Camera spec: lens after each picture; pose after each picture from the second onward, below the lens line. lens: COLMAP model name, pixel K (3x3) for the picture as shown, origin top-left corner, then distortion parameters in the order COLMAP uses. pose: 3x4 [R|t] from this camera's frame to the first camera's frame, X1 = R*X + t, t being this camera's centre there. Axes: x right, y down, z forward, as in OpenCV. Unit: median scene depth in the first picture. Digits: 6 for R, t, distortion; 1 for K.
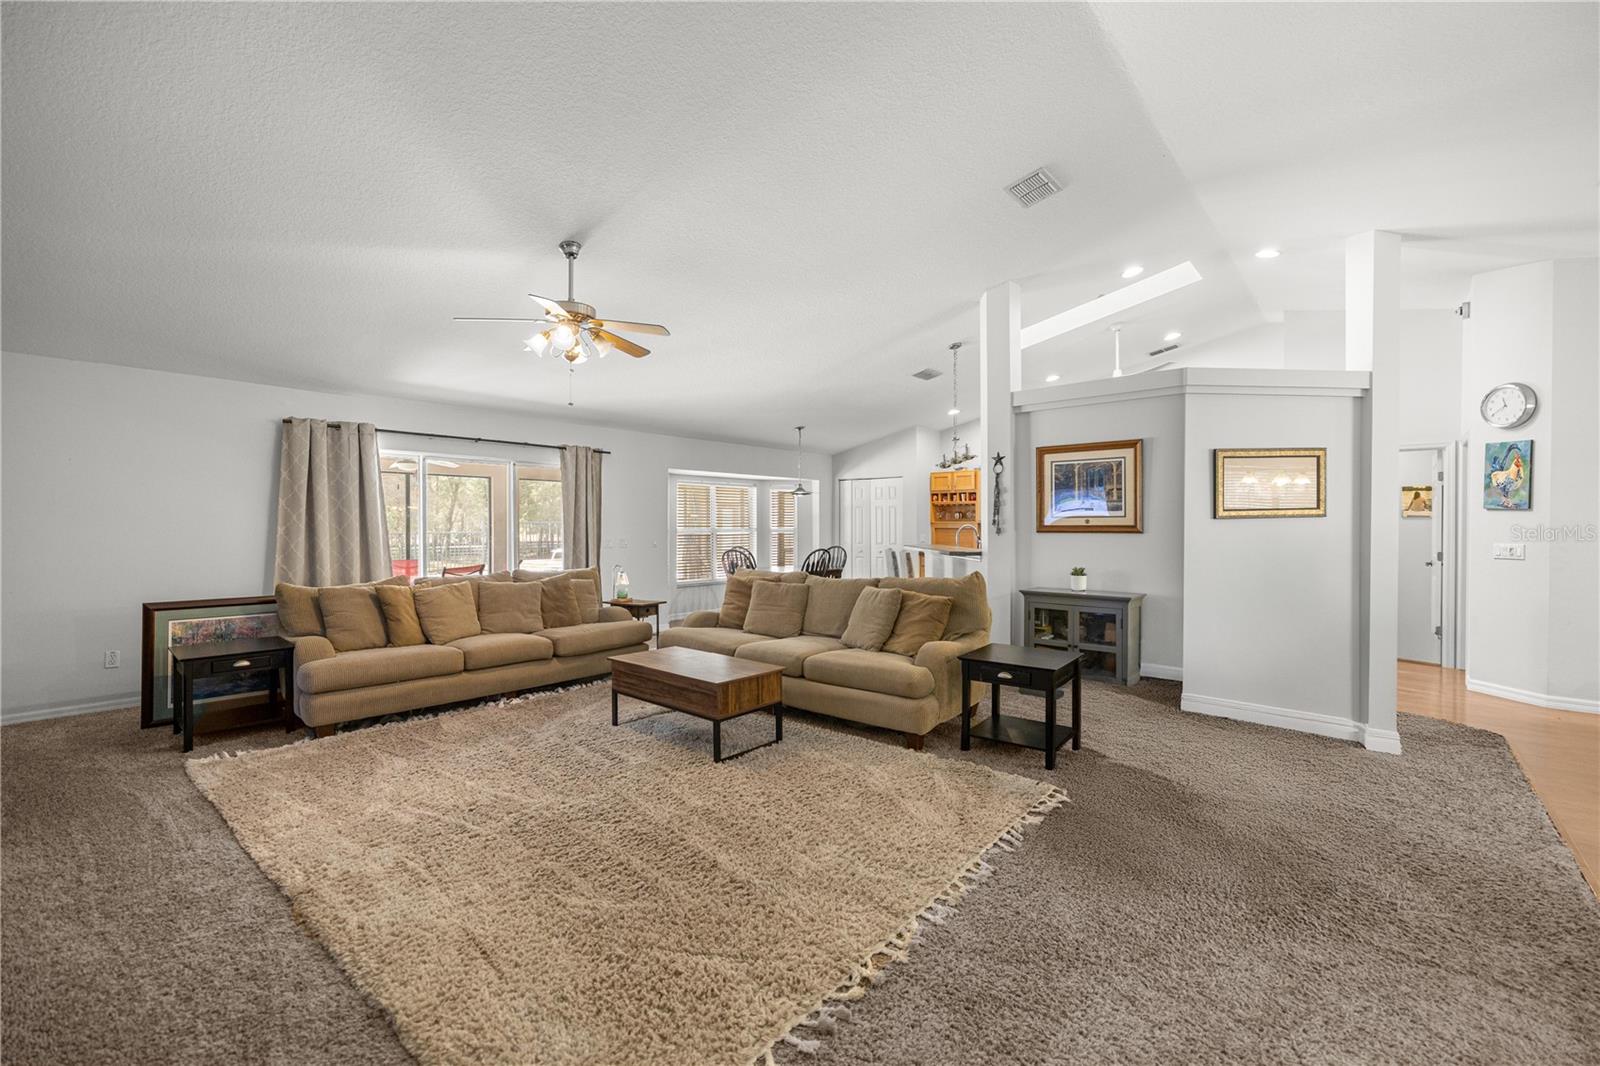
lens RADIAL K [[664.7, 0, 792.6], [0, 664.7, 532.8], [0, 0, 1]] dist [0.000161, 0.000278]
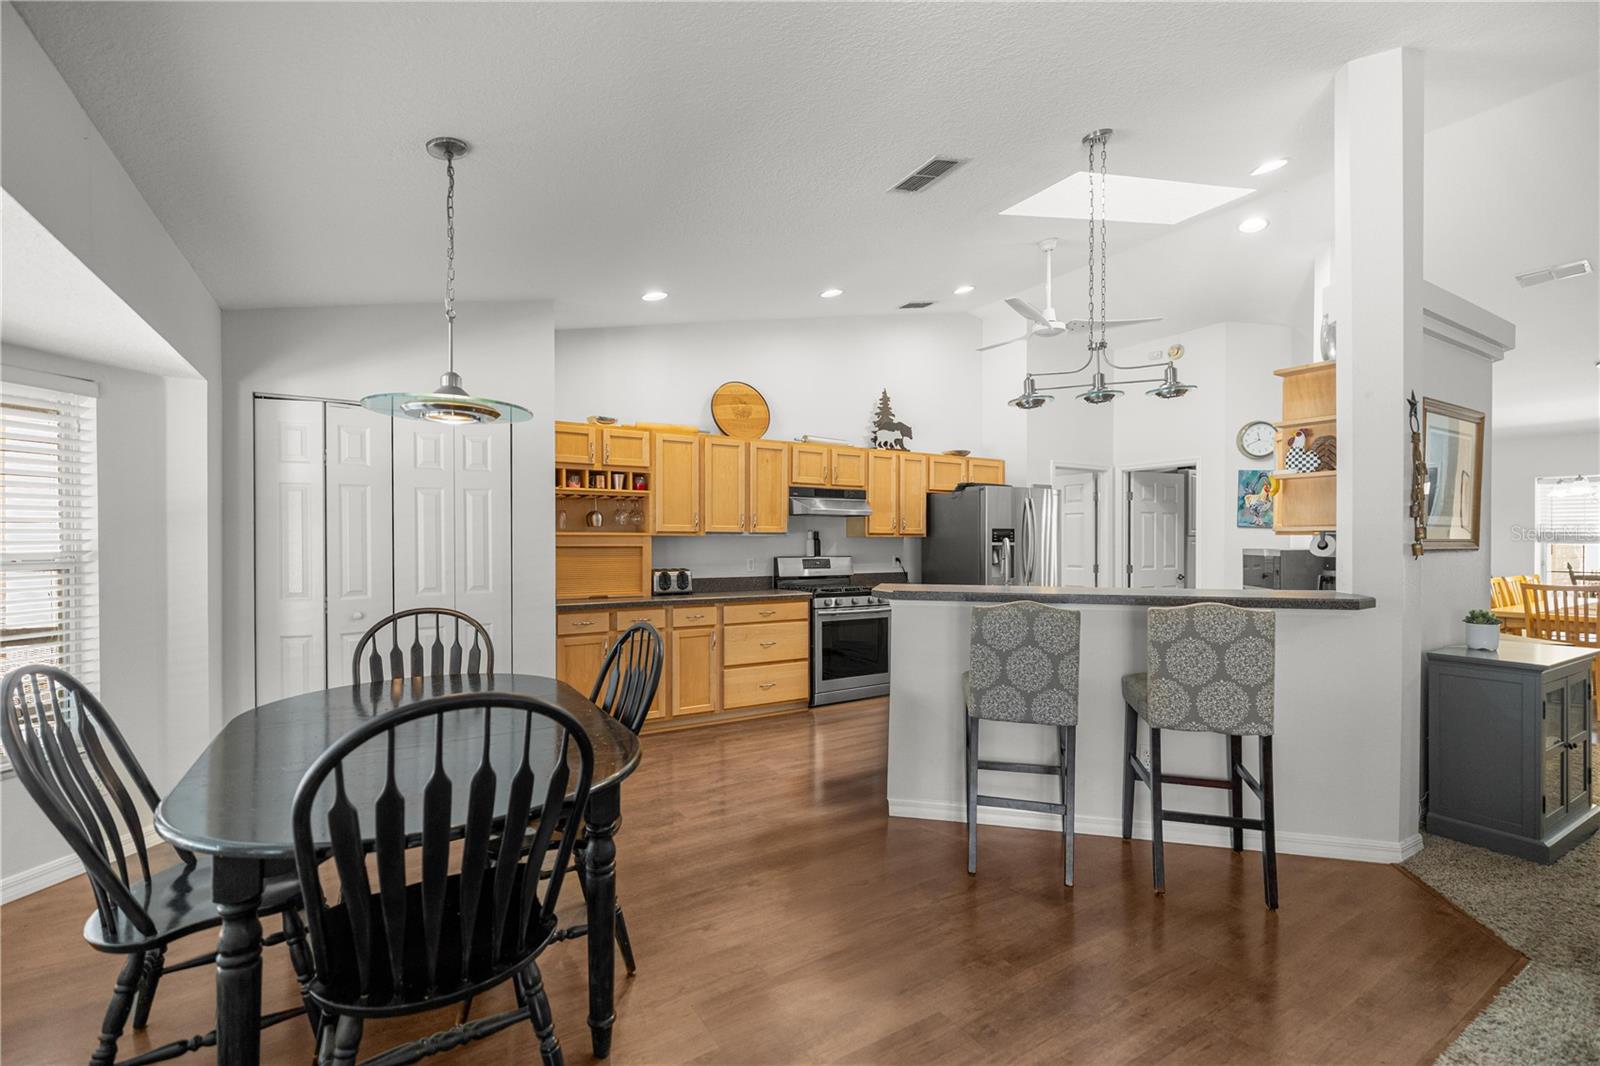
lens RADIAL K [[675.1, 0, 801.9], [0, 675.1, 538.9], [0, 0, 1]] dist [0.000050, -0.000022]
pose [[0.306335, 0.001384, 0.951923, -0.316271], [0.010025, 0.999939, -0.004680, -0.016368], [-0.951871, 0.010977, 0.306302, 1.377855]]
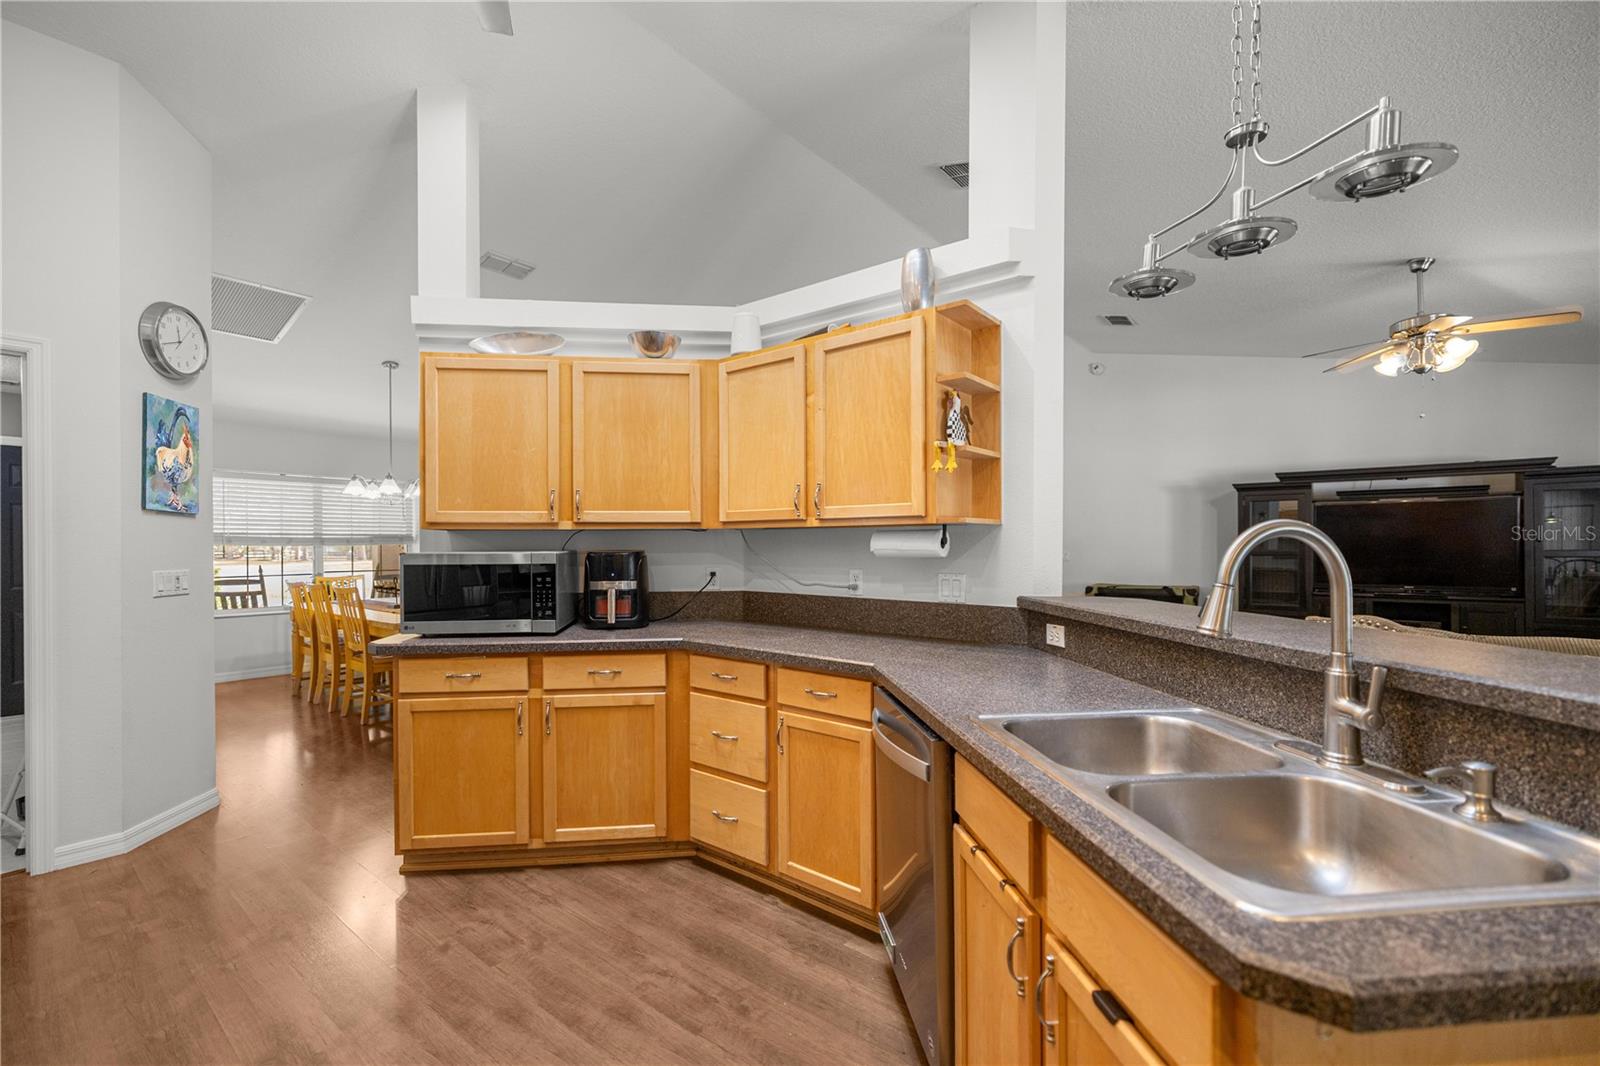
lens RADIAL K [[664.7, 0, 792.6], [0, 664.7, 532.8], [0, 0, 1]] dist [0.000161, 0.000278]
pose [[-0.999250, 0.002542, -0.038634, 0.522046], [0.002877, 0.999959, -0.008615, -0.009556], [0.038610, -0.008720, -0.999216, 1.595809]]
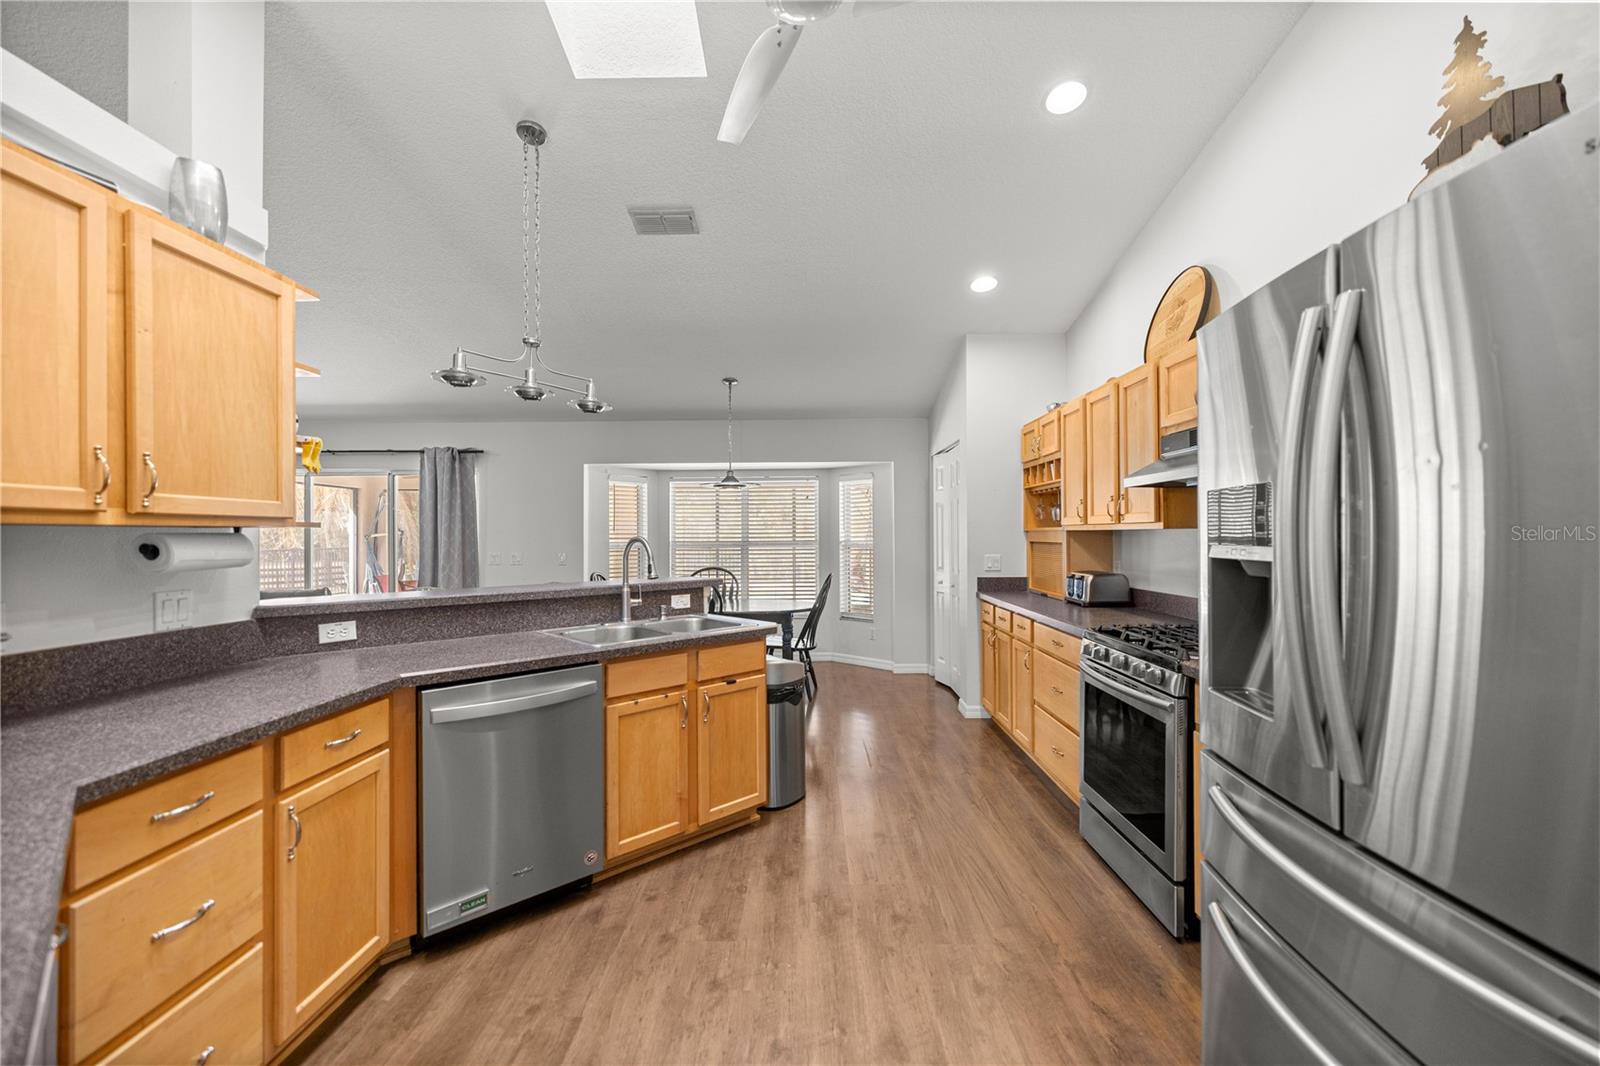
lens RADIAL K [[664.7, 0, 792.6], [0, 664.7, 532.8], [0, 0, 1]] dist [0.000161, 0.000278]
pose [[0.646749, -0.006704, -0.762674, 0.908938], [-0.004673, 0.999908, -0.012752, -0.012930], [0.762689, 0.011811, 0.646658, 1.112271]]
